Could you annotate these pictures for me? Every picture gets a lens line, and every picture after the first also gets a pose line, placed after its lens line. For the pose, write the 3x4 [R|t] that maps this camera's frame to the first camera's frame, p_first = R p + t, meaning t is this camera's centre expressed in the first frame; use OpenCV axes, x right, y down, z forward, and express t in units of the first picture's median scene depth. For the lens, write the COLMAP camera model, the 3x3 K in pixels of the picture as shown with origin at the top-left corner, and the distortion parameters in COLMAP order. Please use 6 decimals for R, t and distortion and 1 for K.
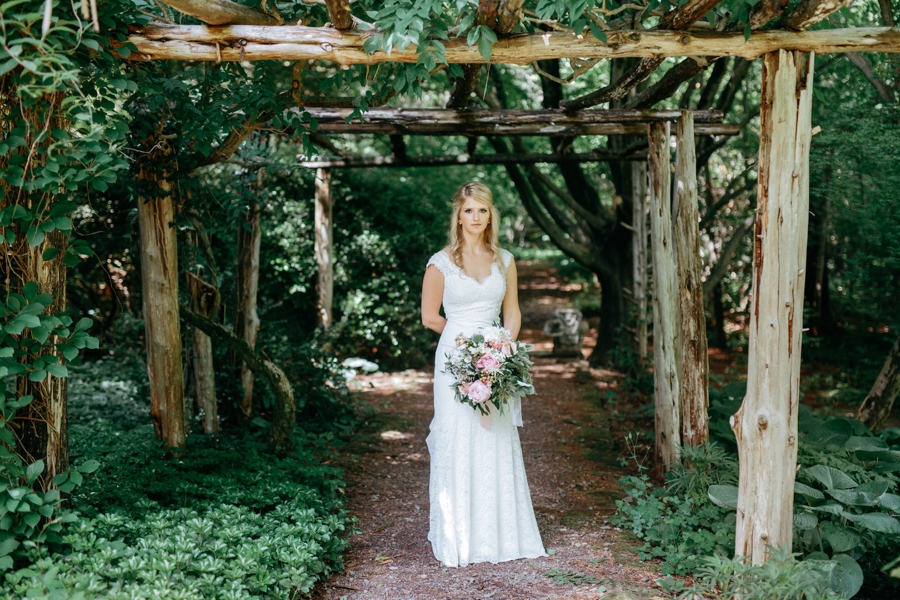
lens RADIAL K [[1290.0, 0, 451.6], [0, 1290.0, 315.6], [0, 0, 1]] dist [-0.000899, 0.028158]
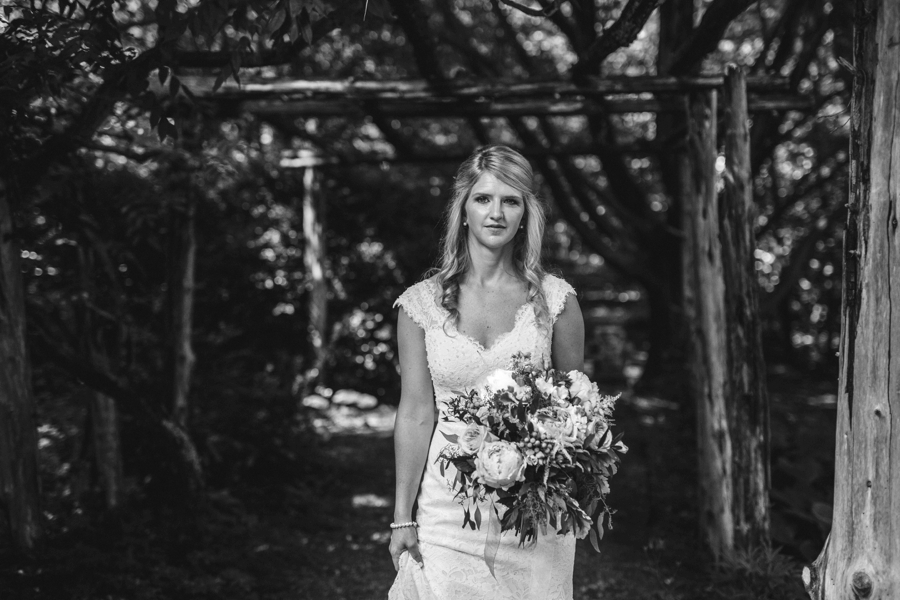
lens RADIAL K [[1290.0, 0, 451.6], [0, 1290.0, 315.6], [0, 0, 1]] dist [-0.000899, 0.028158]
pose [[0.998688, -0.005982, -0.050867, 0.054158], [0.005771, 0.999974, -0.004307, -0.019075], [0.050892, 0.004008, 0.998696, 0.252307]]
